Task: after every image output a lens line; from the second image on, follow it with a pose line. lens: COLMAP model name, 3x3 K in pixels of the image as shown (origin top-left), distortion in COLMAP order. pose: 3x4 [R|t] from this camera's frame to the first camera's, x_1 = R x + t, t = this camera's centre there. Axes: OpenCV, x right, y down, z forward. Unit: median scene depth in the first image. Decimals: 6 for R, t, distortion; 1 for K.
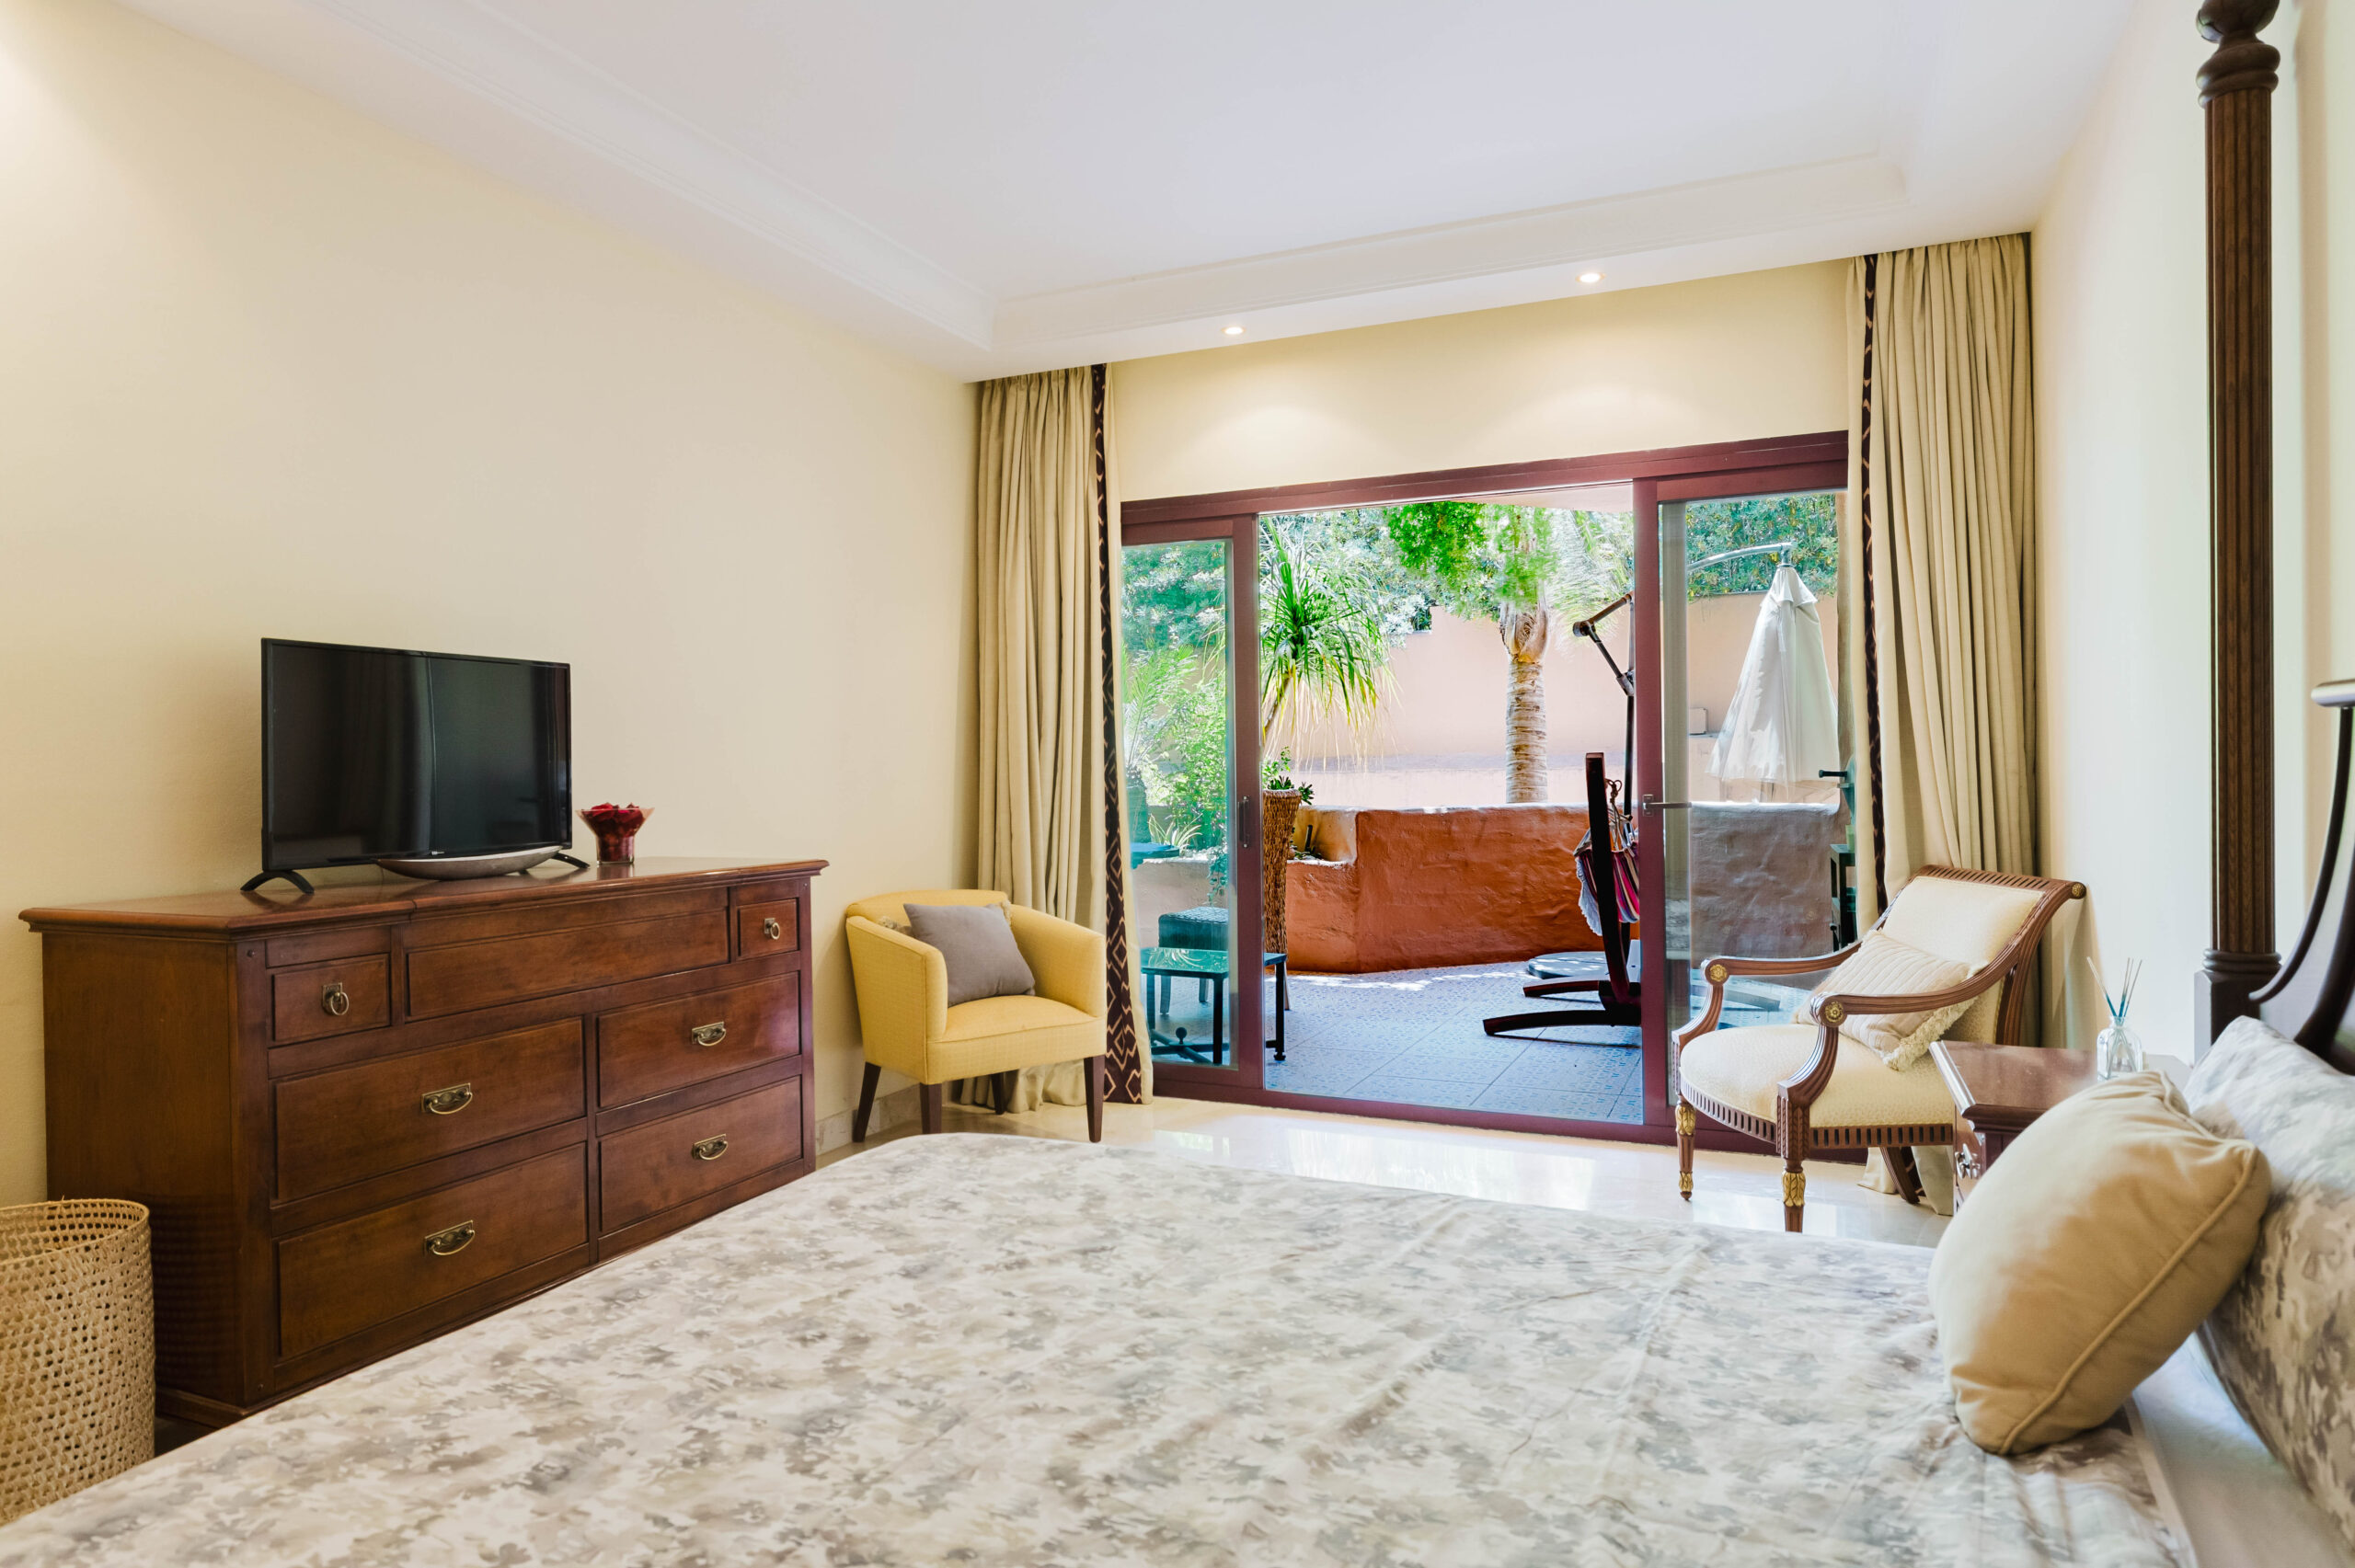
lens RADIAL K [[1426.2, 0, 1182.9], [0, 1426.2, 773.5], [0, 0, 1]] dist [-0.001945, 0.000277]
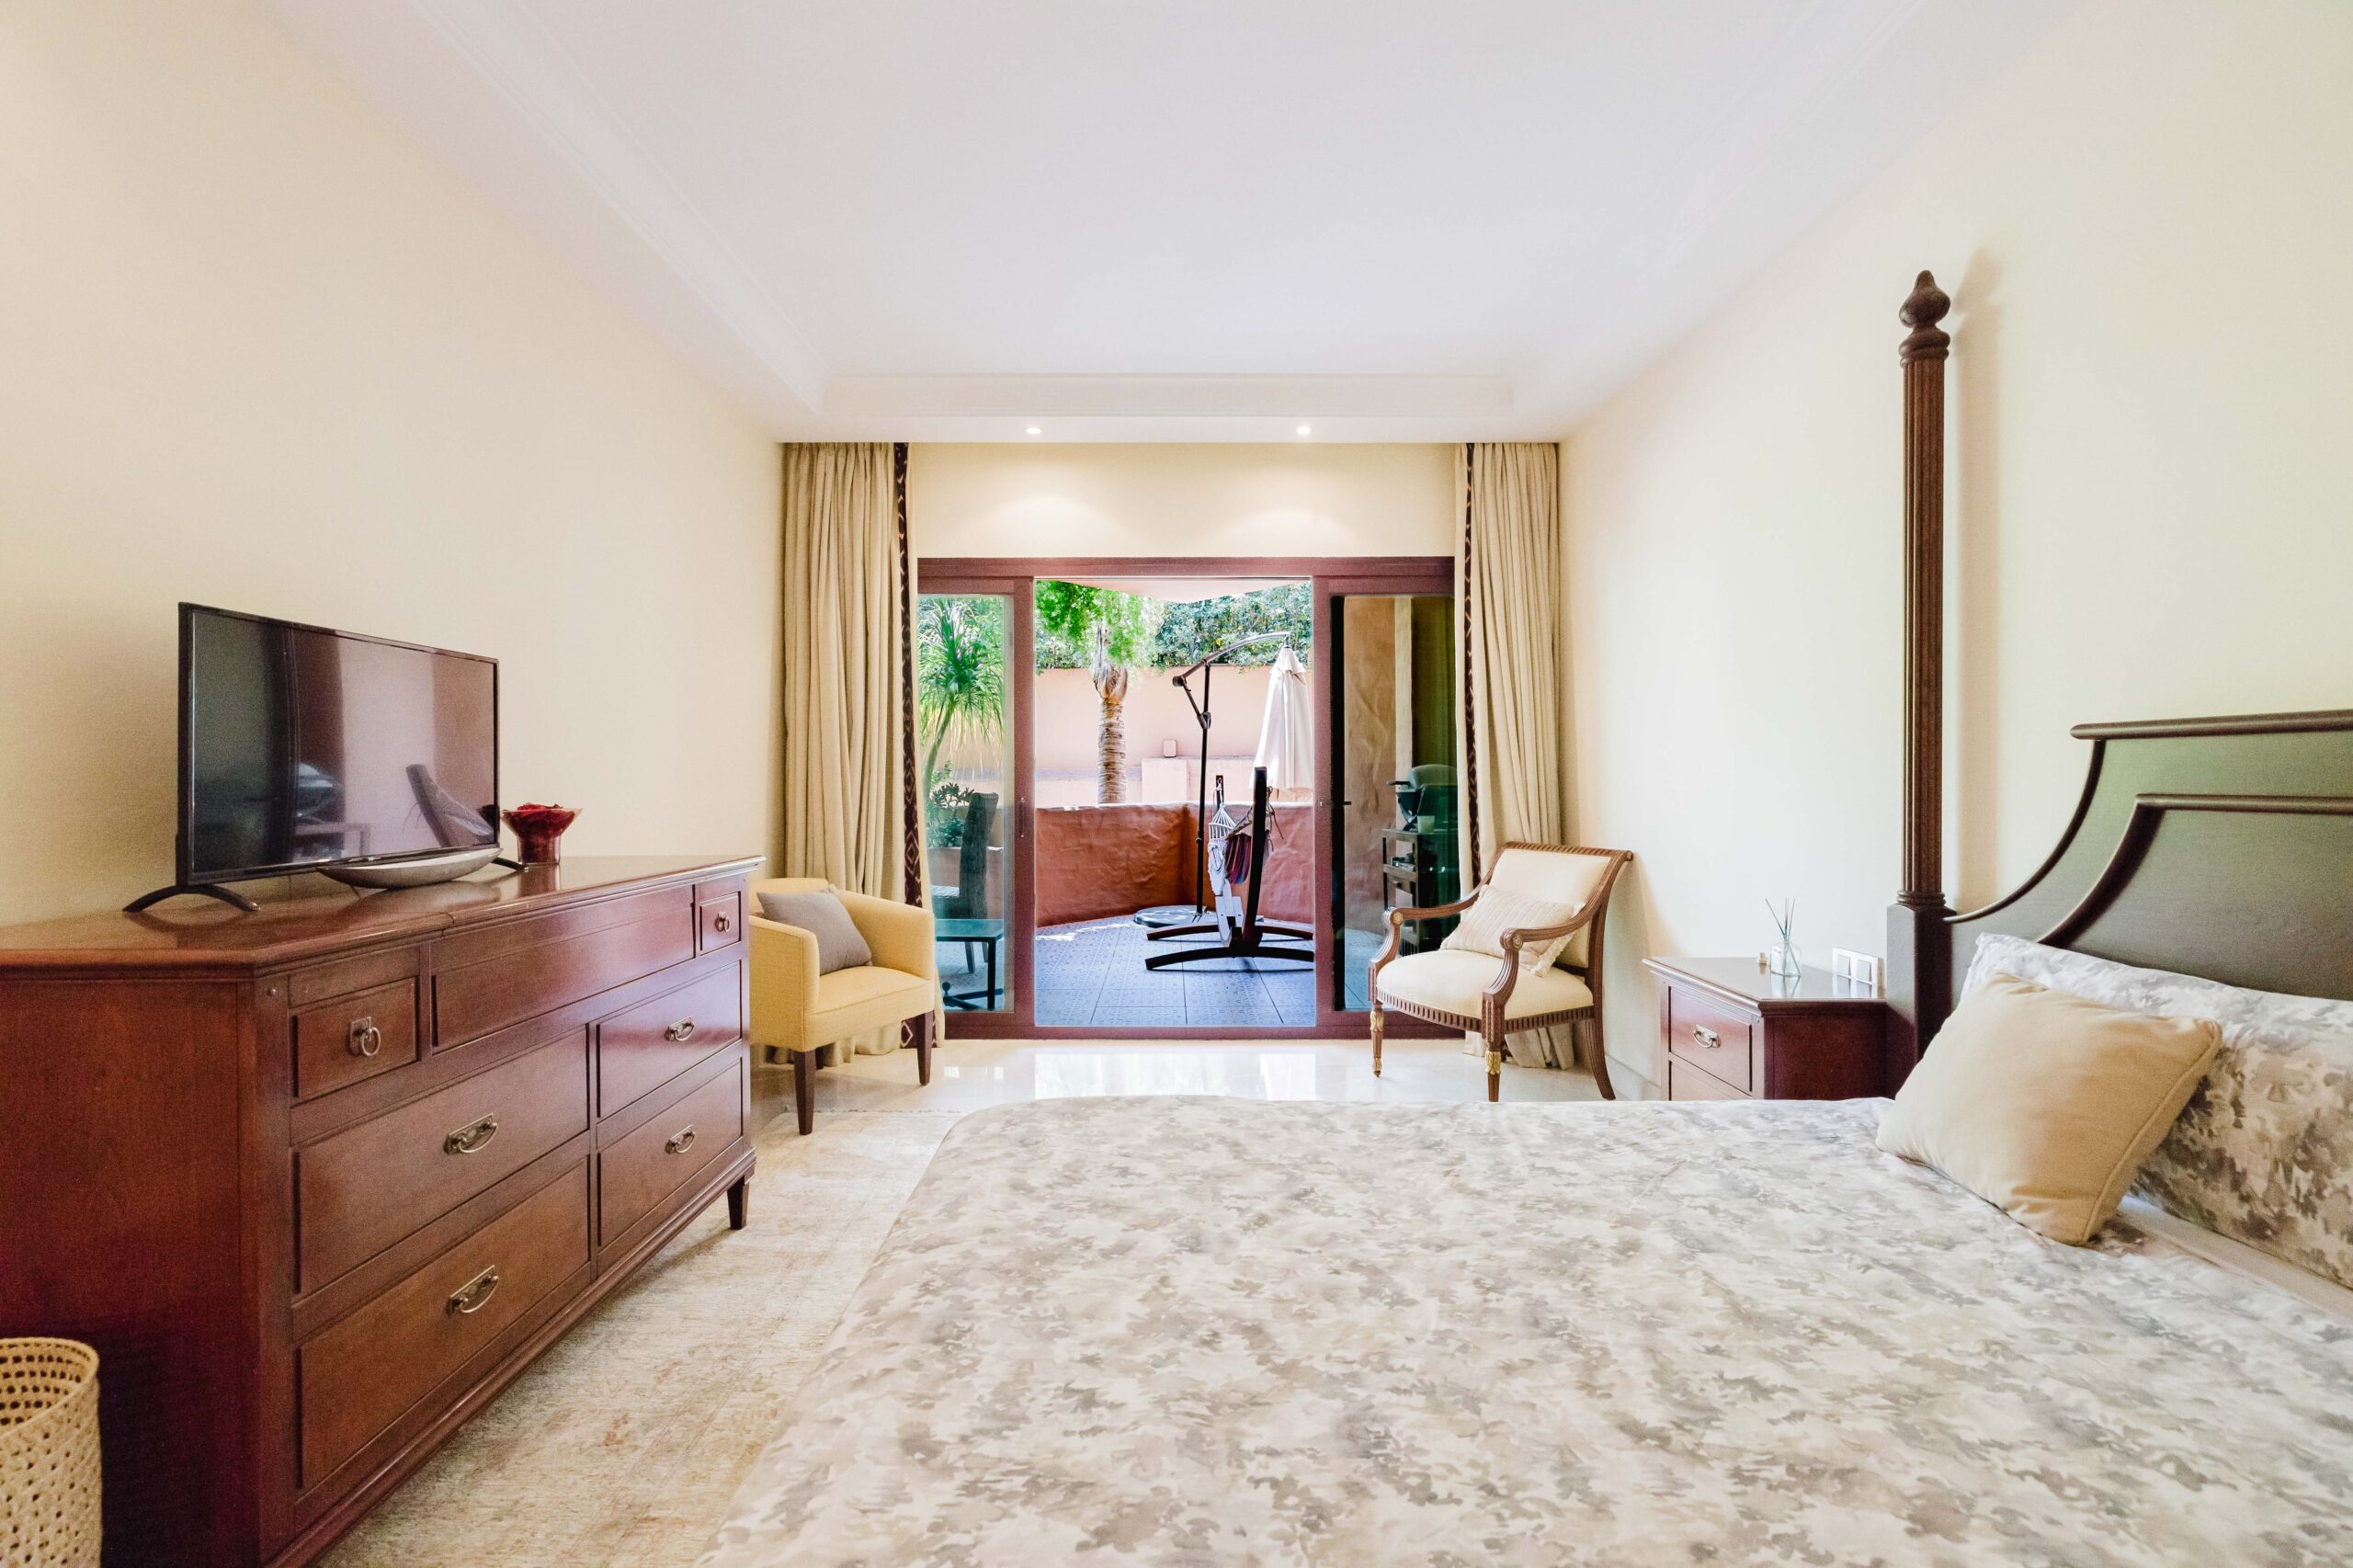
lens RADIAL K [[993.3, 0, 1173.5], [0, 993.3, 778.4], [0, 0, 1]] dist [0.002978, 0.000315]
pose [[0.908569, 0.008388, 0.417650, -0.391861], [-0.006285, 0.999960, -0.006411, 0.007243], [-0.417687, 0.003200, 0.908585, 0.259164]]
